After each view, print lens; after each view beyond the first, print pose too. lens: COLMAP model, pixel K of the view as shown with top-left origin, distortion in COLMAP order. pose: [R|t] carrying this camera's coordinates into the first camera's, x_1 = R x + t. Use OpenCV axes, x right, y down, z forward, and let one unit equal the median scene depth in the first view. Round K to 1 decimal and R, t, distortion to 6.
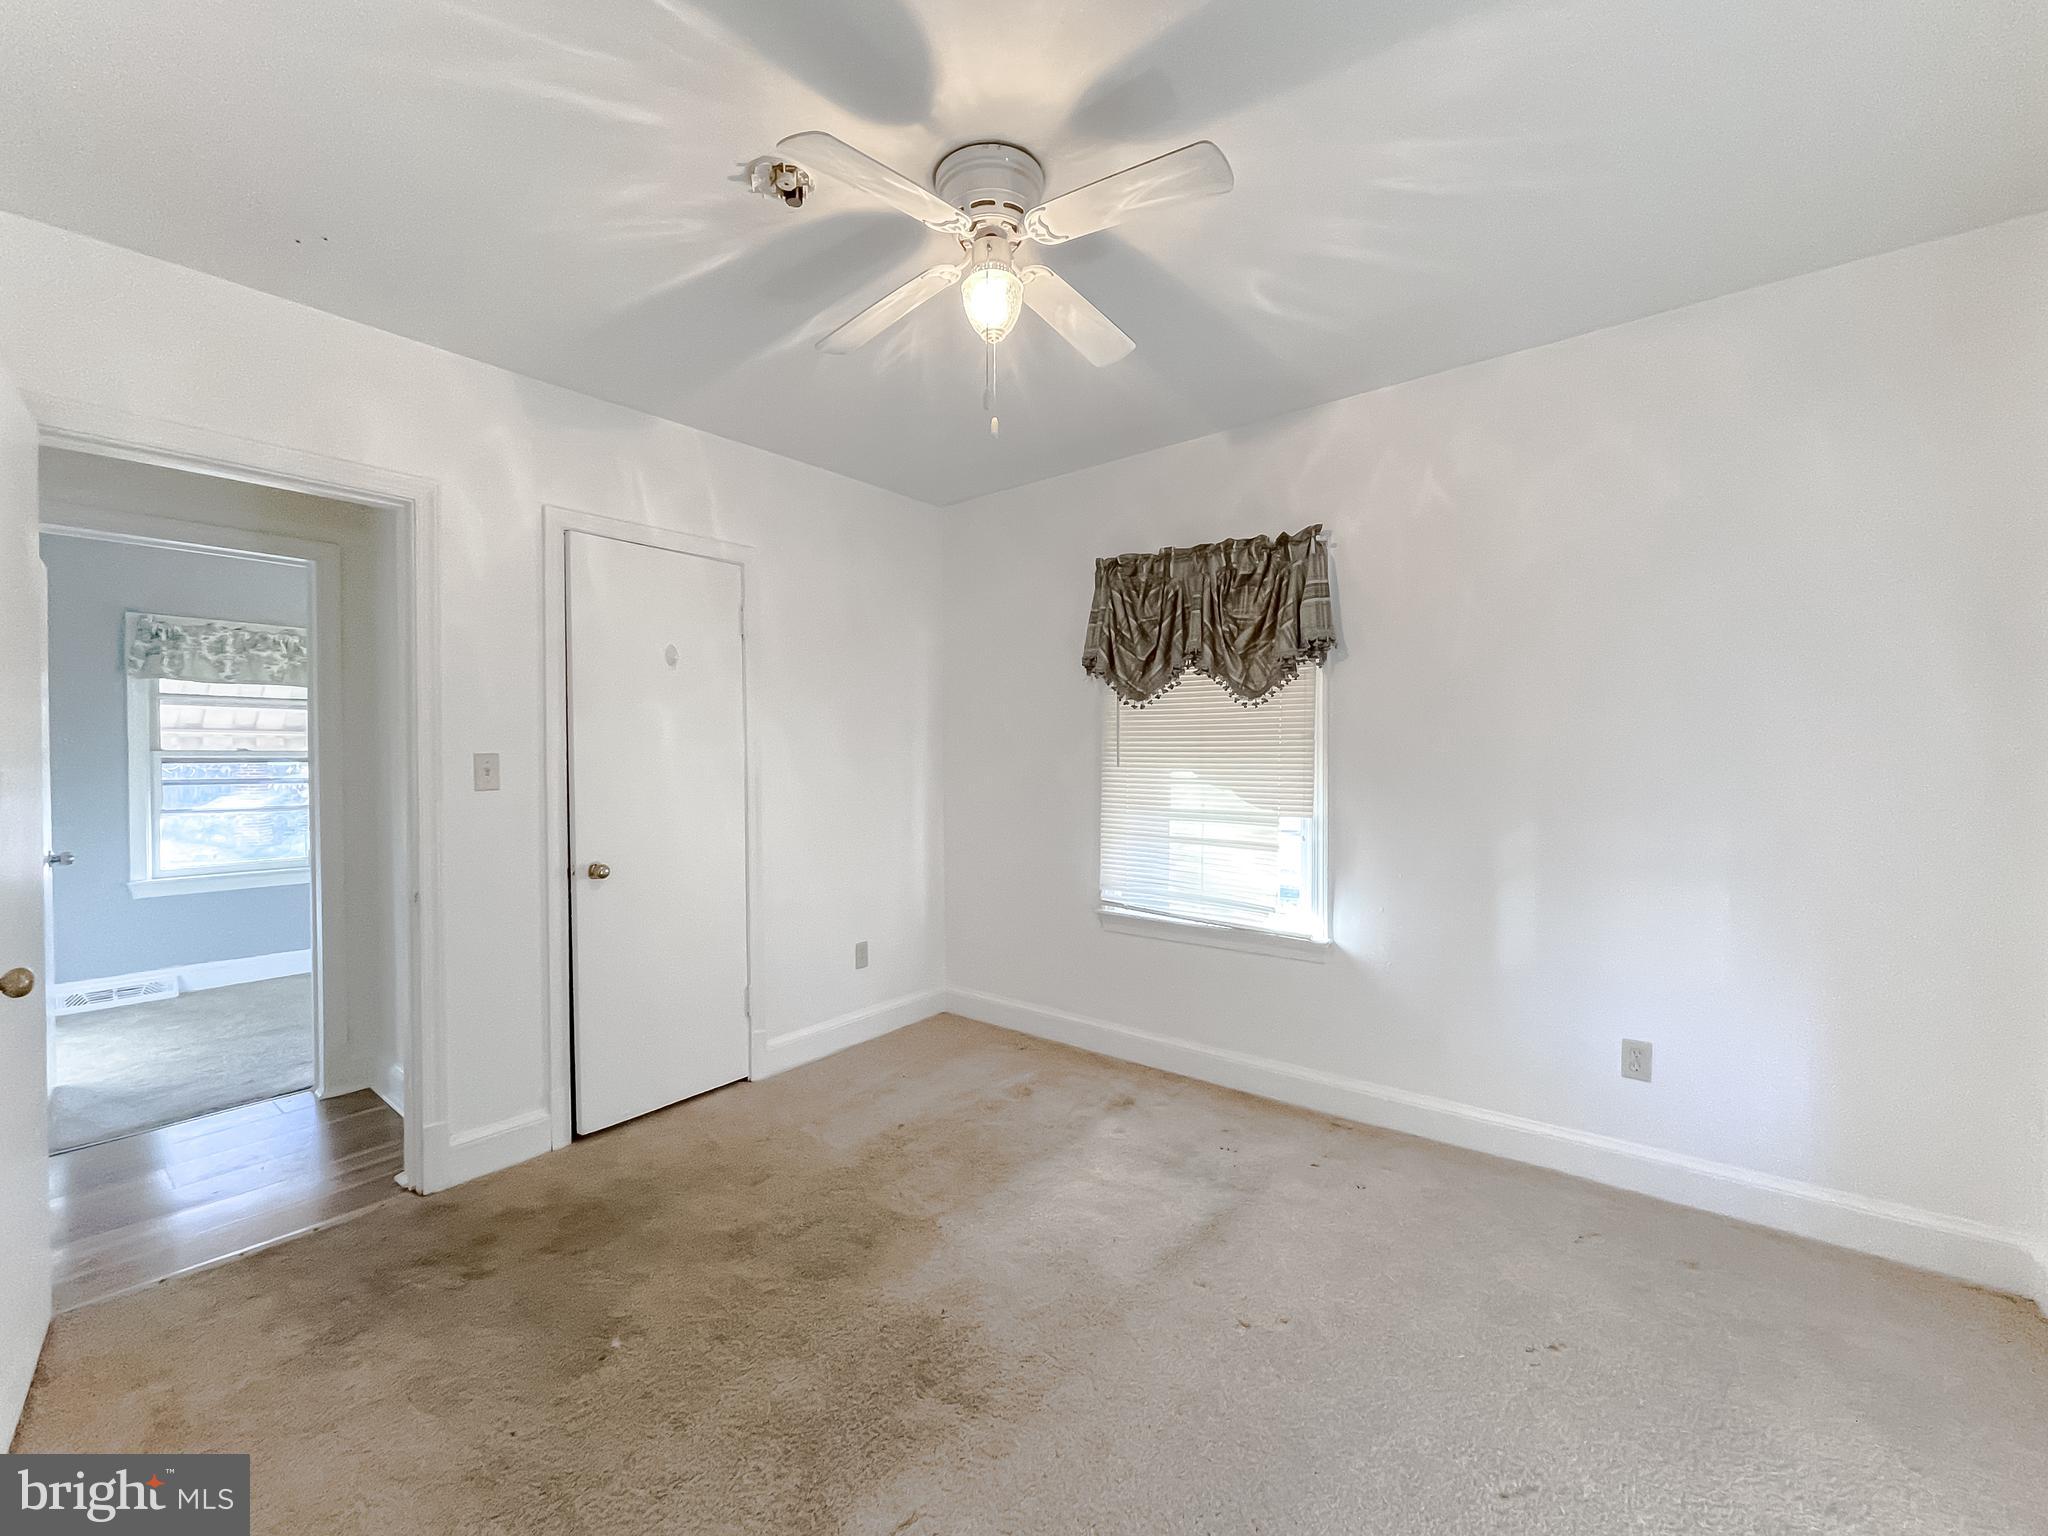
lens RADIAL K [[830.9, 0, 1024.0], [0, 830.9, 768.0], [0, 0, 1]] dist [-0.000251, -0.000197]
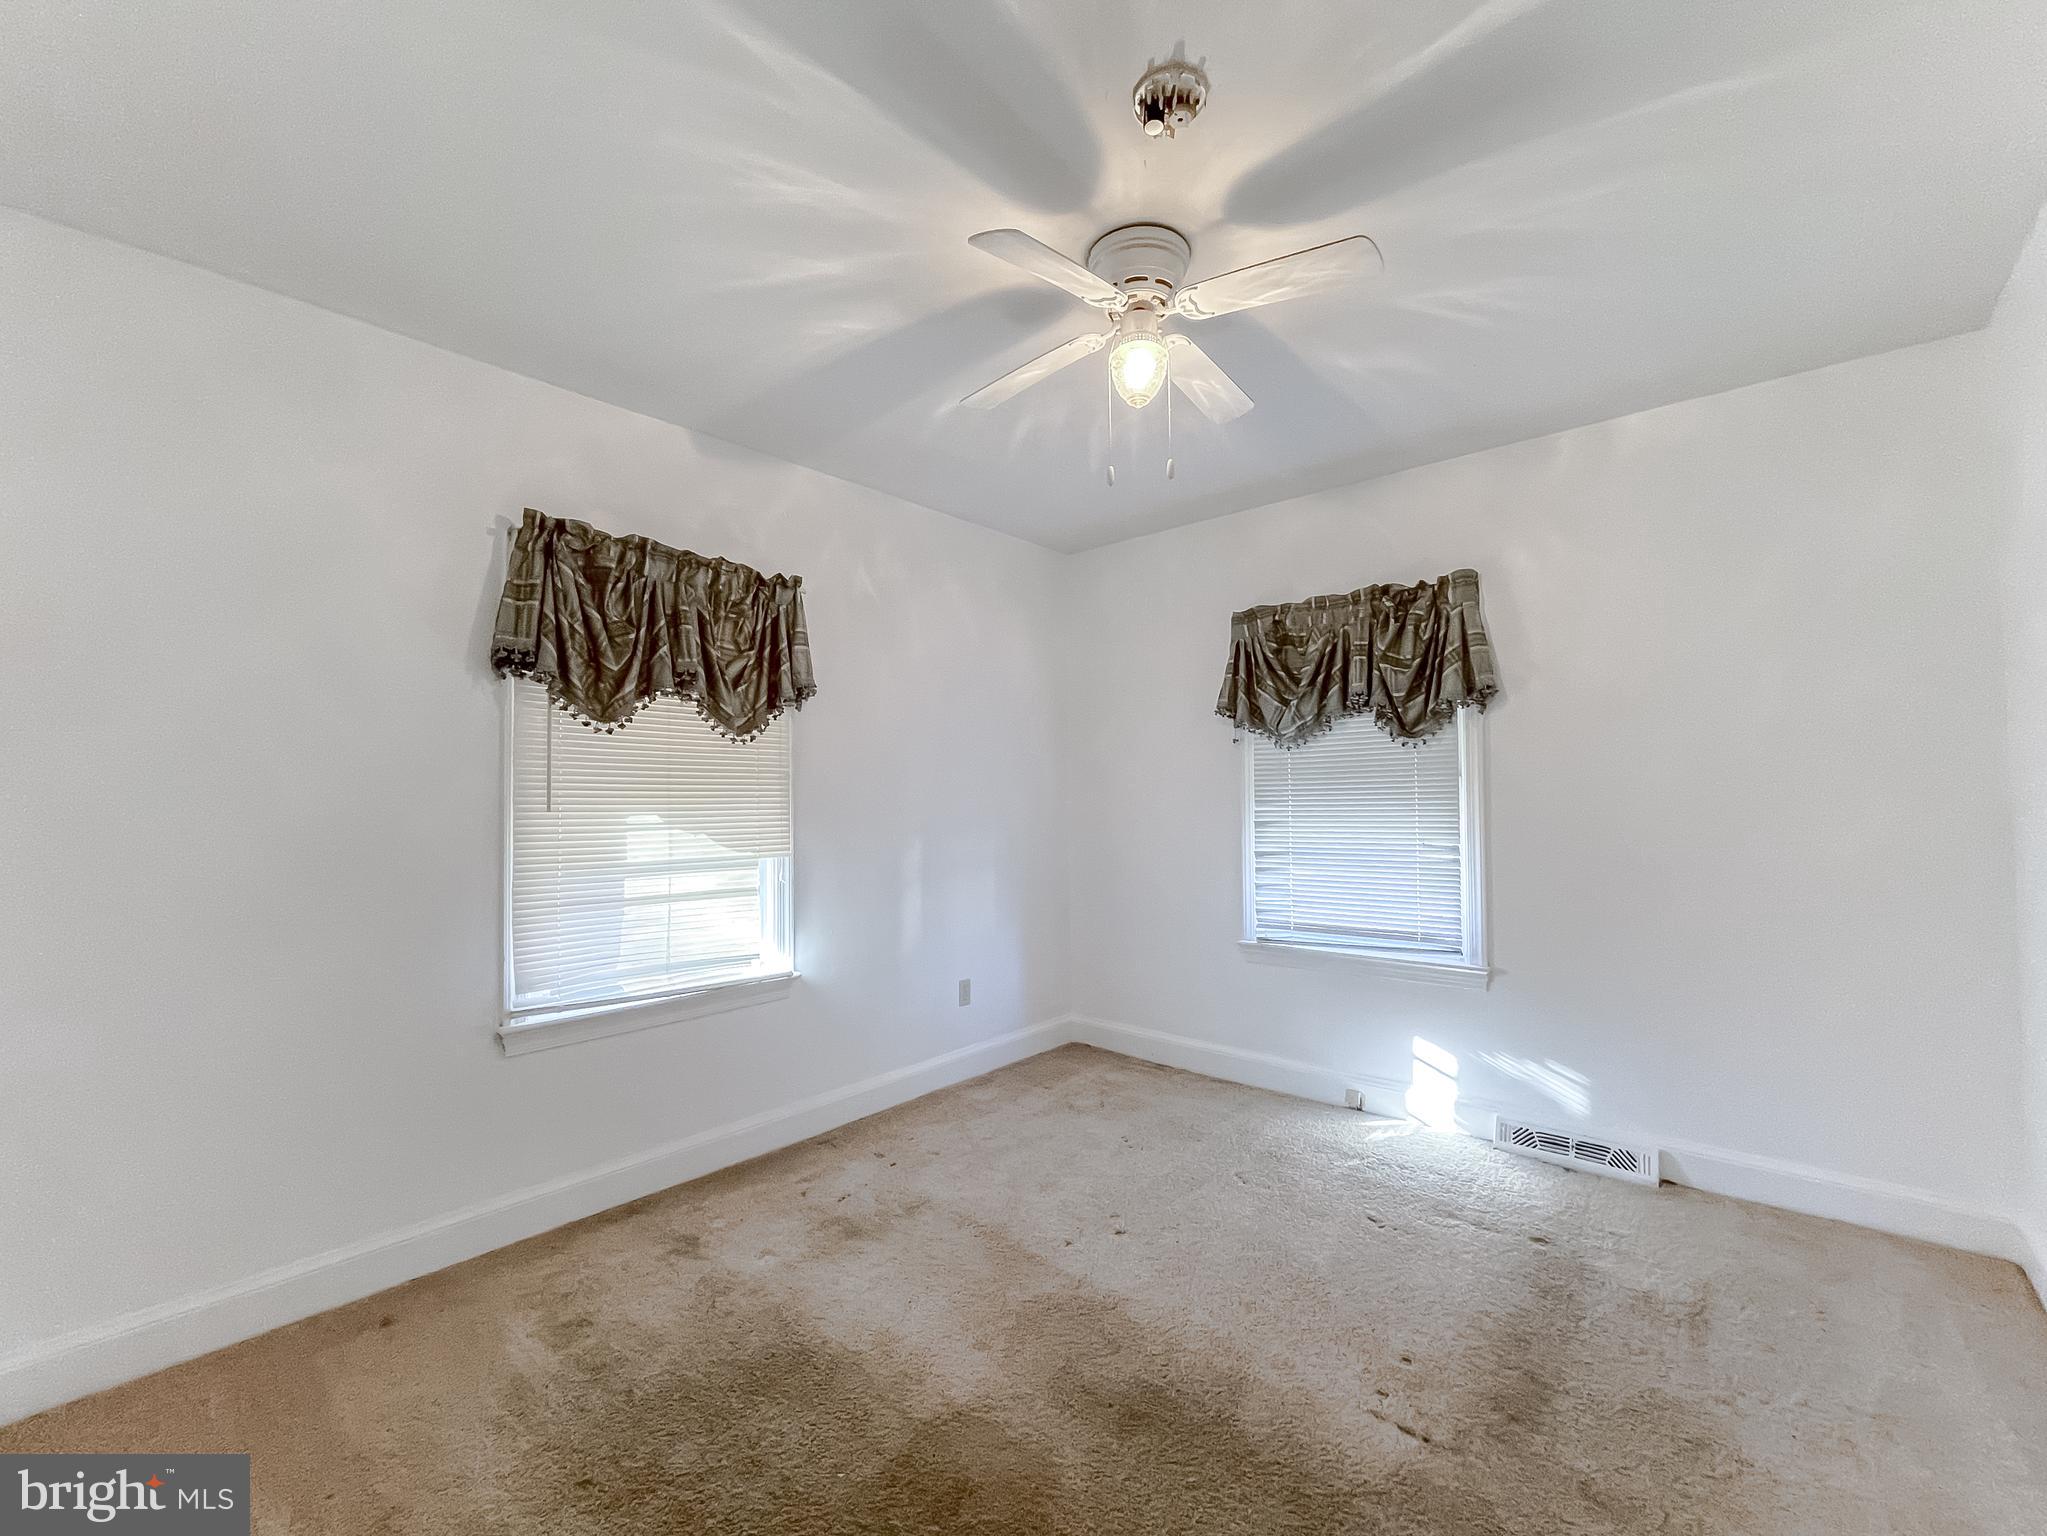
lens RADIAL K [[830.5, 0, 1023.5], [0, 830.5, 768.0], [0, 0, 1]] dist [-0.000251, -0.000197]
pose [[0.053969, 0.033959, 0.997965, -1.091967], [0.017116, 0.999243, -0.034929, -0.013216], [-0.998396, 0.018966, 0.053347, 1.073745]]
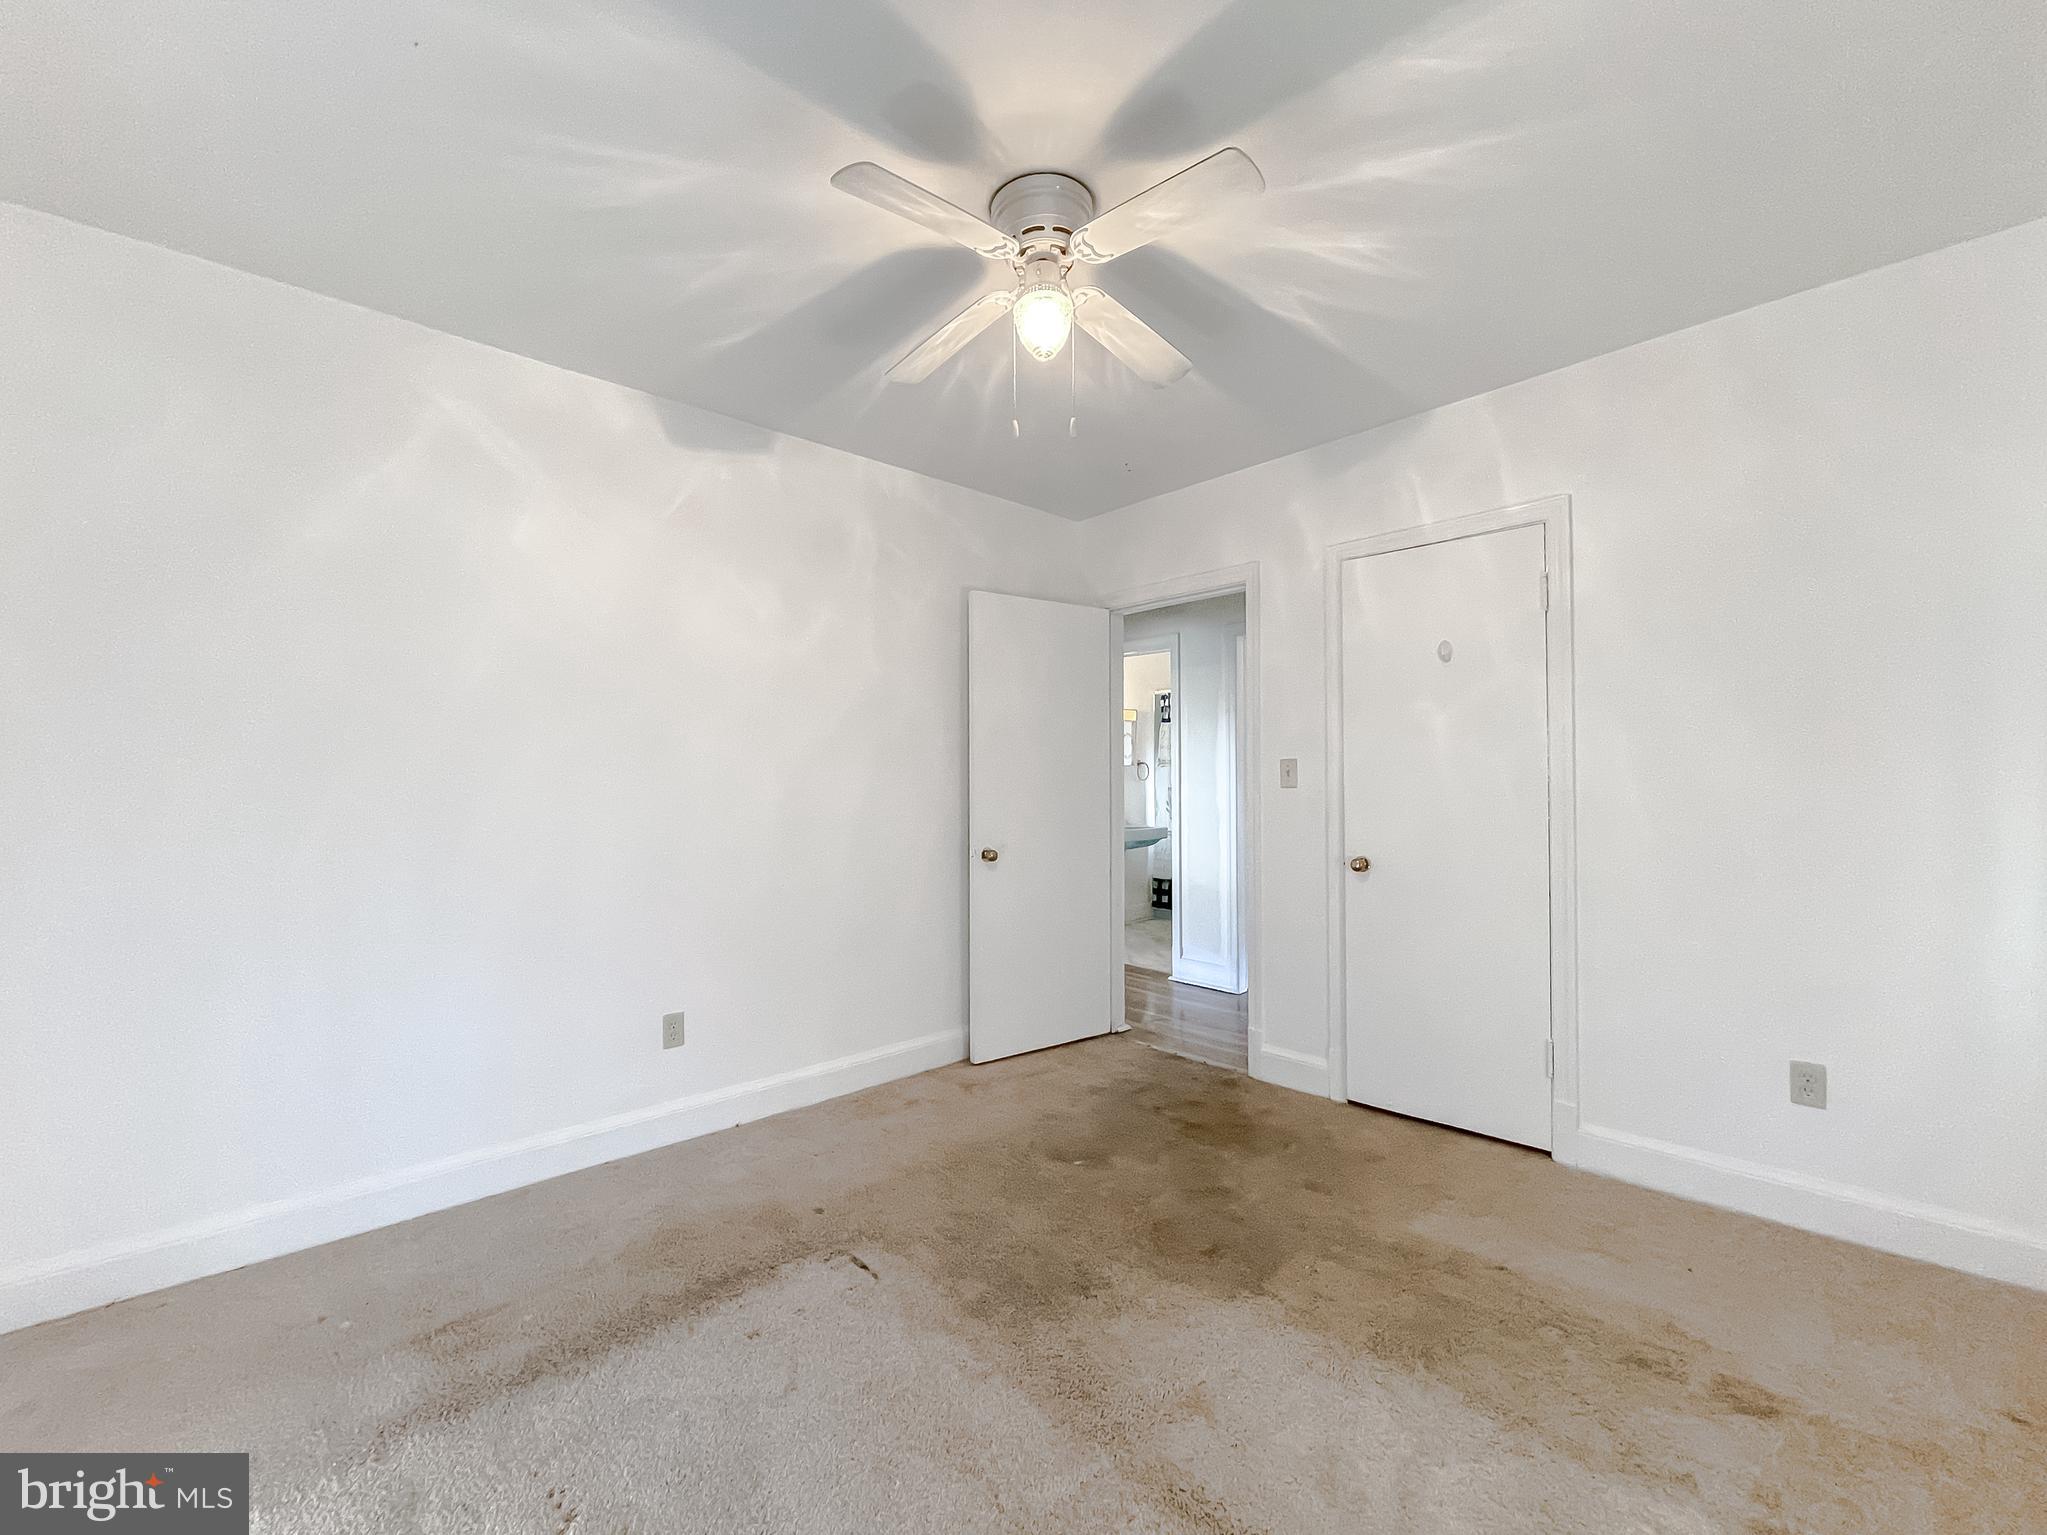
lens RADIAL K [[844.8, 0, 1023.5], [0, 844.8, 767.5], [0, 0, 1]] dist [-0.040315, 0.023867]
pose [[-0.118716, -0.002275, -0.992926, 0.992728], [-0.002141, 0.999996, -0.002035, -0.003299], [0.992926, 0.001884, -0.118720, 1.079116]]
